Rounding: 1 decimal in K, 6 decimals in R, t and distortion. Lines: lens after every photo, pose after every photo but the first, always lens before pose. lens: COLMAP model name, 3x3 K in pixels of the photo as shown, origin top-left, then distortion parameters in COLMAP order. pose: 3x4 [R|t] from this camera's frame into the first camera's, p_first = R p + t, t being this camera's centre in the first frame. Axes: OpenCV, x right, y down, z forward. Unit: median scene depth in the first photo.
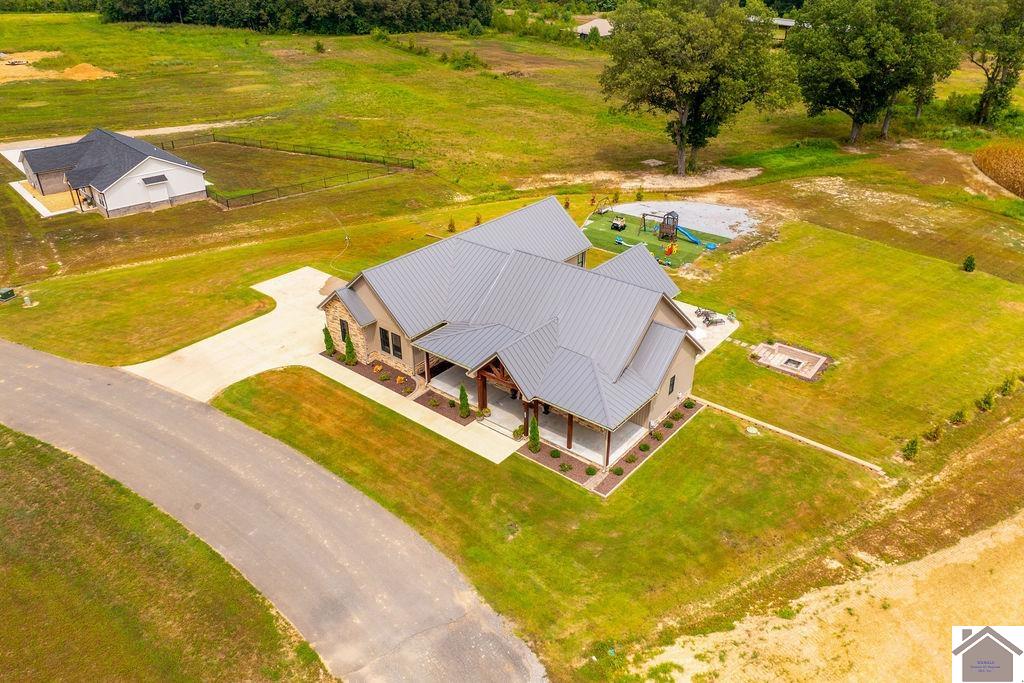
lens RADIAL K [[723.1, 0, 511.7], [0, 723.1, 337.4], [0, 0, 1]] dist [-0.039767, 0.004222]
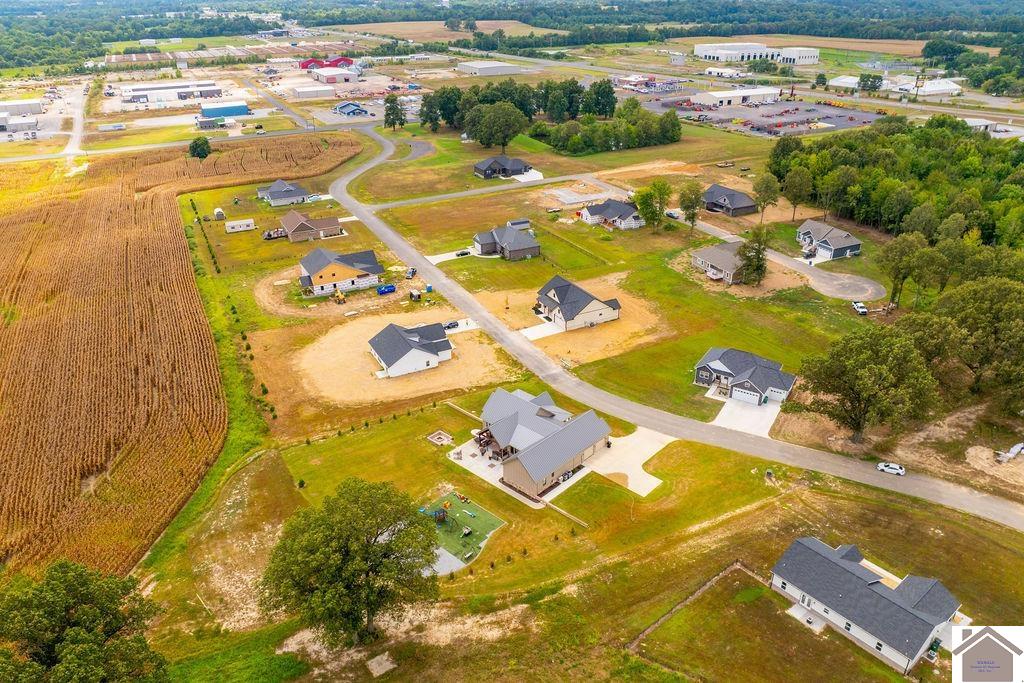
lens RADIAL K [[723.1, 0, 508.8], [0, 723.1, 335.0], [0, 0, 1]] dist [-0.039767, 0.004222]
pose [[-0.997147, -0.026489, 0.070688, -0.067273], [0.041940, 0.584181, 0.810539, -2.619917], [-0.062765, 0.811191, -0.581403, 2.440845]]
